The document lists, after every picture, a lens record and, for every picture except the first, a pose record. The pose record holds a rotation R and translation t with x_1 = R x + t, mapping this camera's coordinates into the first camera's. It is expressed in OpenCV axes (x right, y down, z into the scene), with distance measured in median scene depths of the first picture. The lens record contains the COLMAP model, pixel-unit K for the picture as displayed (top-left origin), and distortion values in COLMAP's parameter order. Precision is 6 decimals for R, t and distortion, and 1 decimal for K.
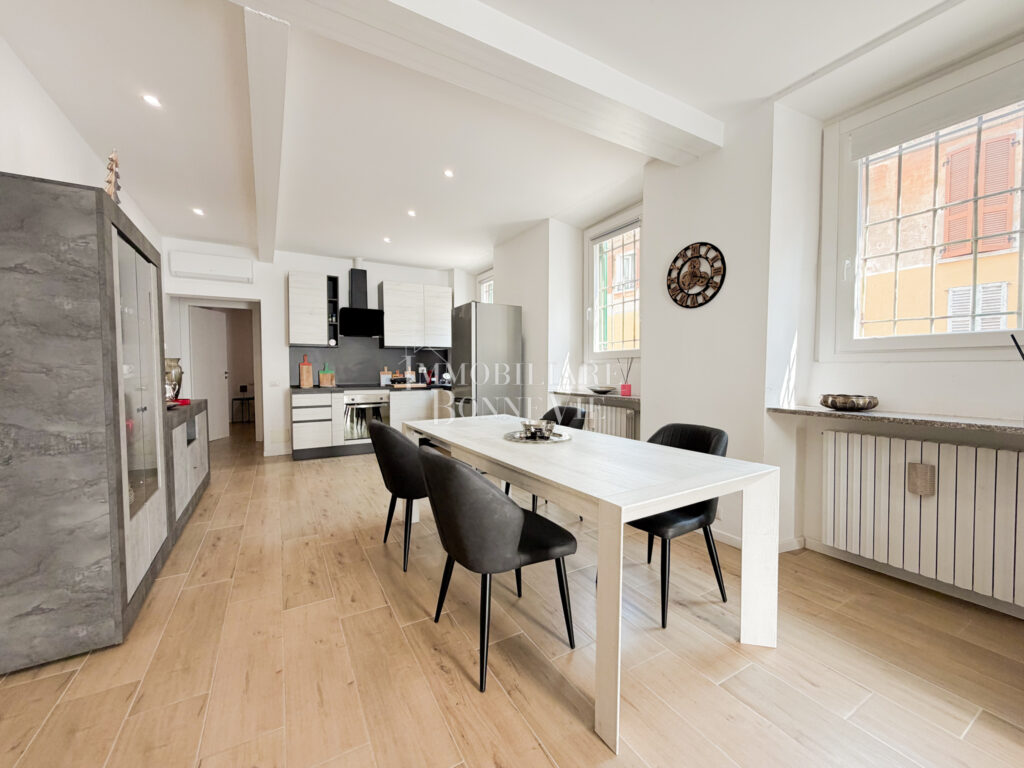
lens RADIAL K [[406.7, 0, 509.5], [0, 406.7, 382.4], [0, 0, 1]] dist [-0.001410, 0.000171]
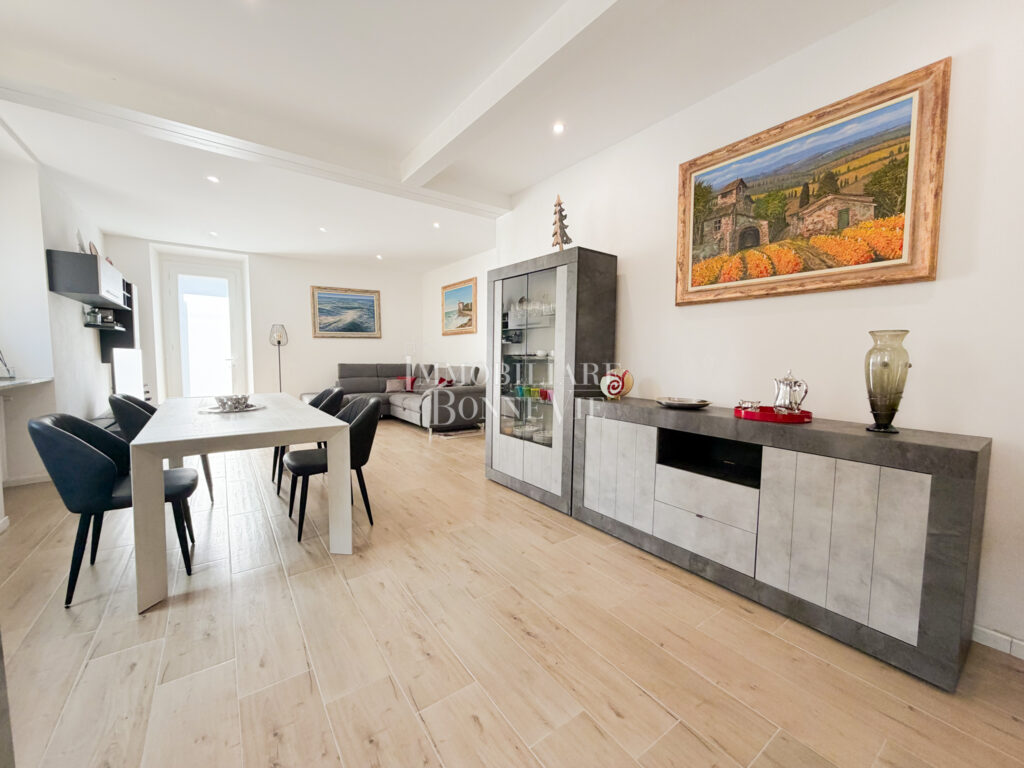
lens RADIAL K [[406.7, 0, 509.5], [0, 406.7, 382.8], [0, 0, 1]] dist [-0.001410, 0.000171]
pose [[-0.995179, 0.002502, -0.098048, -0.496832], [-0.008166, 0.994091, 0.108245, -0.062701], [0.097739, 0.108524, -0.989277, 1.803663]]
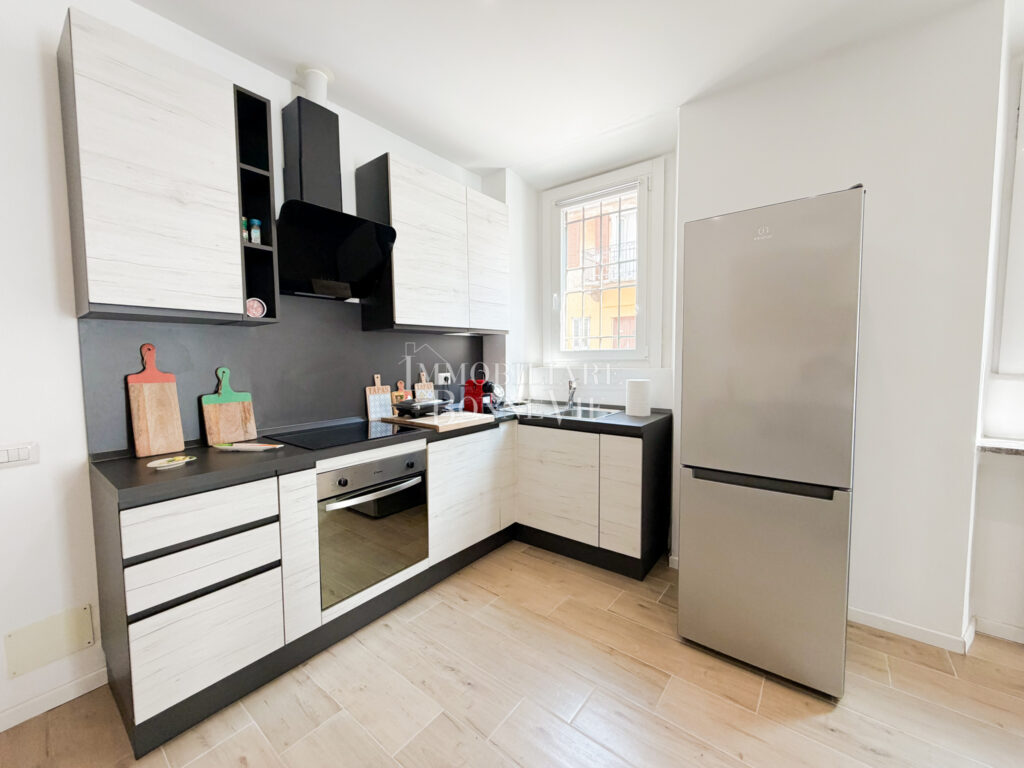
lens RADIAL K [[406.7, 0, 517.7], [0, 406.7, 384.4], [0, 0, 1]] dist [-0.001410, 0.000171]
pose [[0.922283, -0.029376, 0.385398, -0.689825], [0.013139, 0.998914, 0.044696, -0.094090], [-0.386292, -0.036159, 0.921667, 1.162568]]
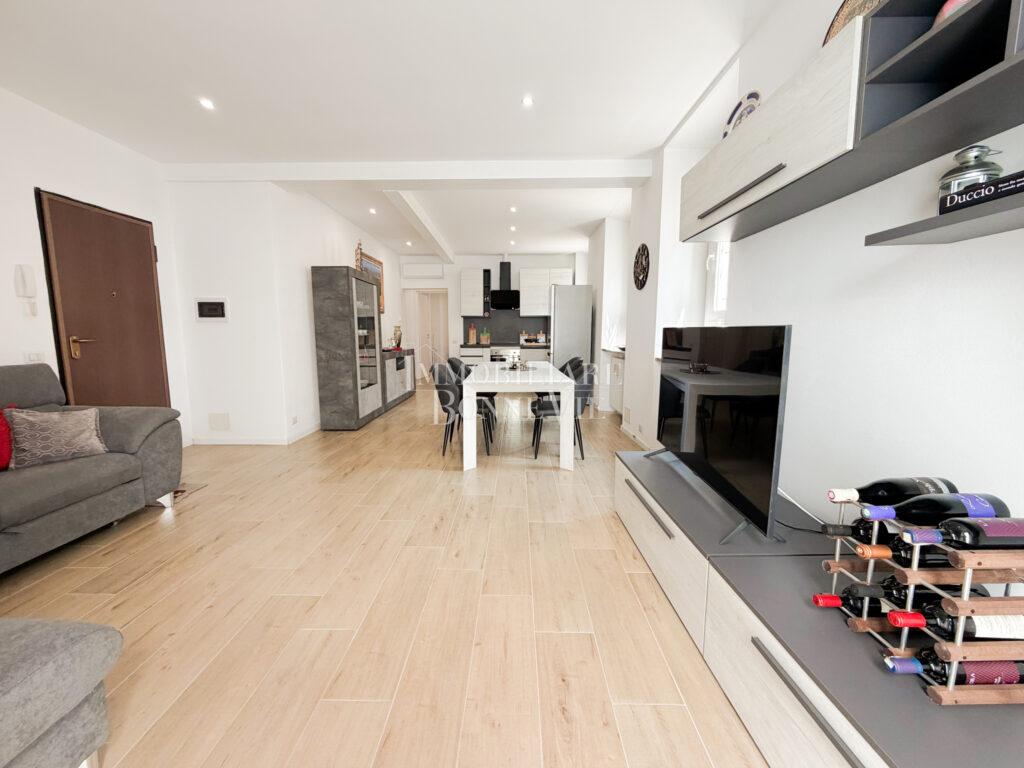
lens RADIAL K [[406.7, 0, 509.2], [0, 406.7, 382.0], [0, 0, 1]] dist [-0.001410, 0.000171]
pose [[0.857120, 0.063936, -0.511133, 0.780783], [-0.019371, 0.995566, 0.092050, 0.019524], [0.514752, -0.068997, 0.854558, -0.478611]]
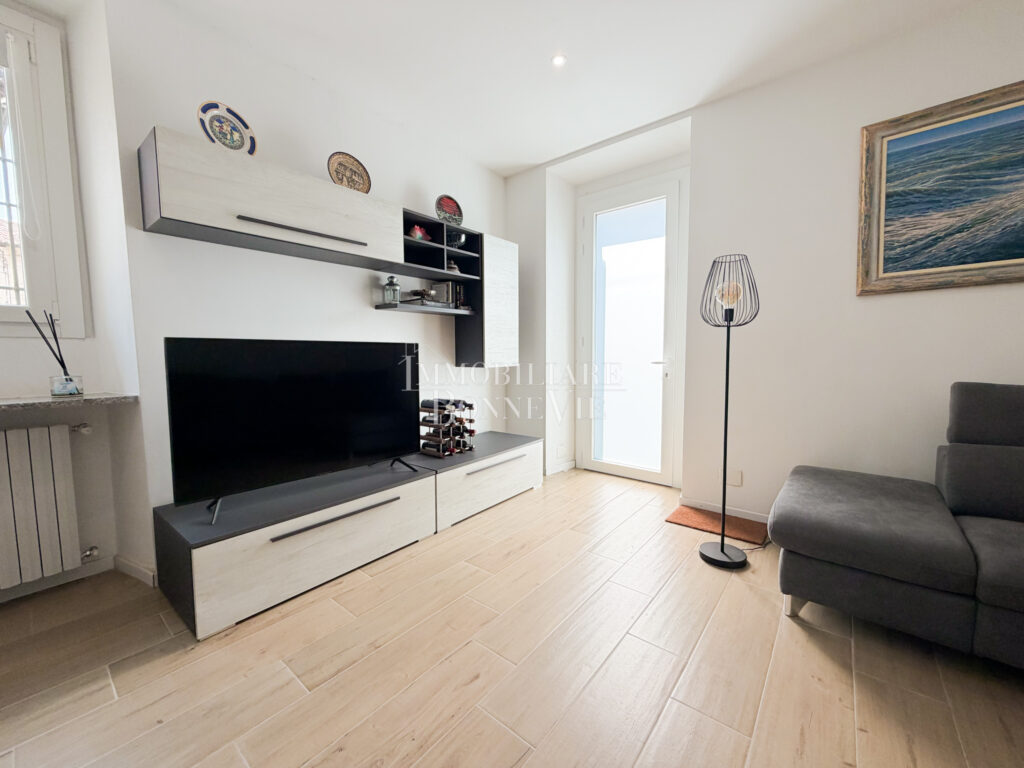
lens RADIAL K [[406.7, 0, 509.0], [0, 406.7, 382.5], [0, 0, 1]] dist [-0.001410, 0.000171]
pose [[-0.351062, -0.061986, 0.934298, -0.065279], [0.041000, 0.995832, 0.081475, 0.014494], [-0.935454, 0.066909, -0.347057, 0.160854]]
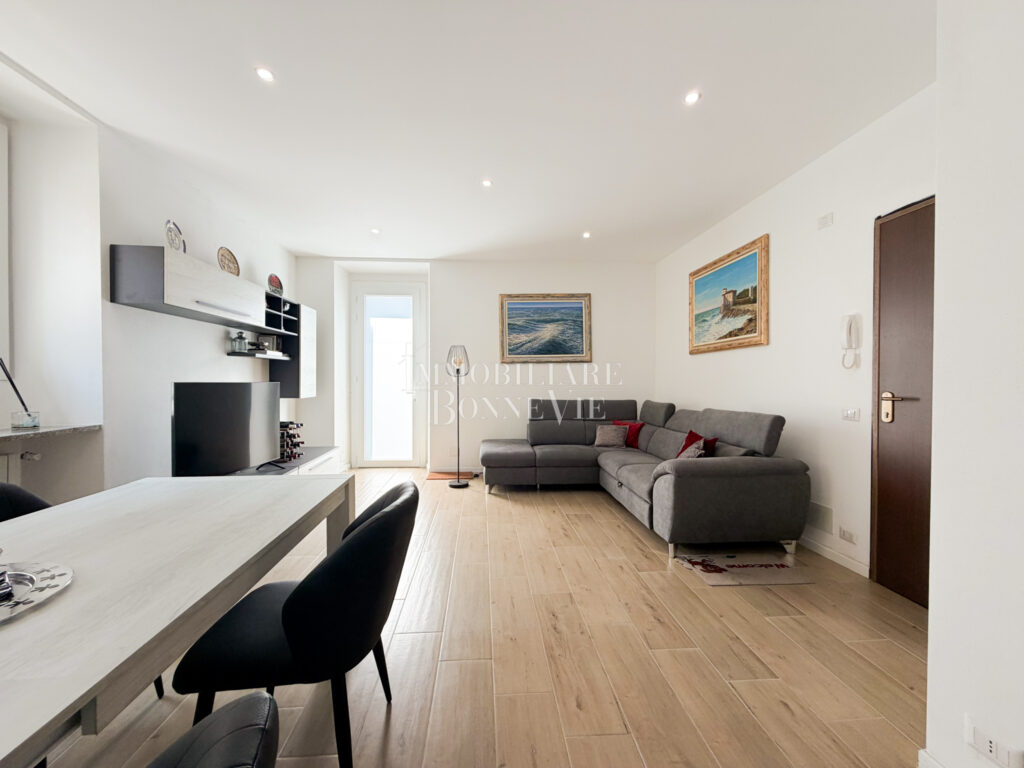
lens RADIAL K [[406.7, 0, 508.6], [0, 406.7, 382.9], [0, 0, 1]] dist [-0.001410, 0.000171]
pose [[-0.898620, -0.001131, 0.438727, -0.386476], [0.016955, 0.999160, 0.037305, -0.040119], [-0.438400, 0.040962, -0.897846, 0.861107]]
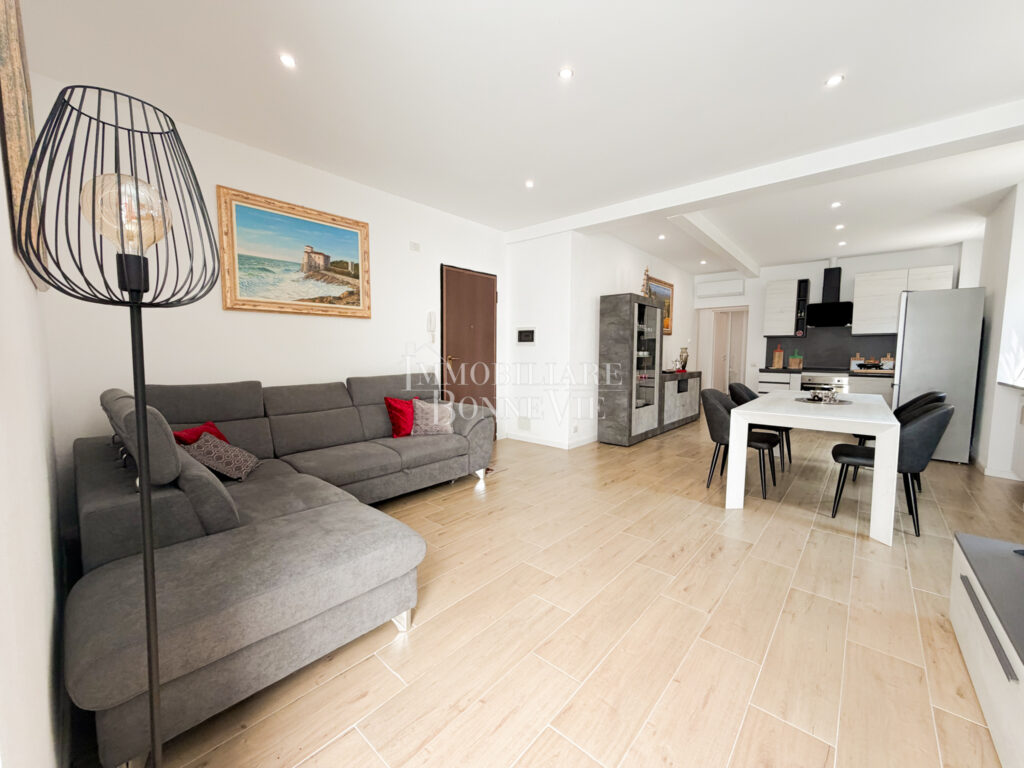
lens RADIAL K [[406.7, 0, 508.7], [0, 406.7, 382.3], [0, 0, 1]] dist [-0.001410, 0.000171]
pose [[0.314868, 0.074108, -0.946238, 0.881295], [-0.039824, 0.997101, 0.064840, 0.011405], [0.948300, 0.017267, 0.316906, -0.440297]]
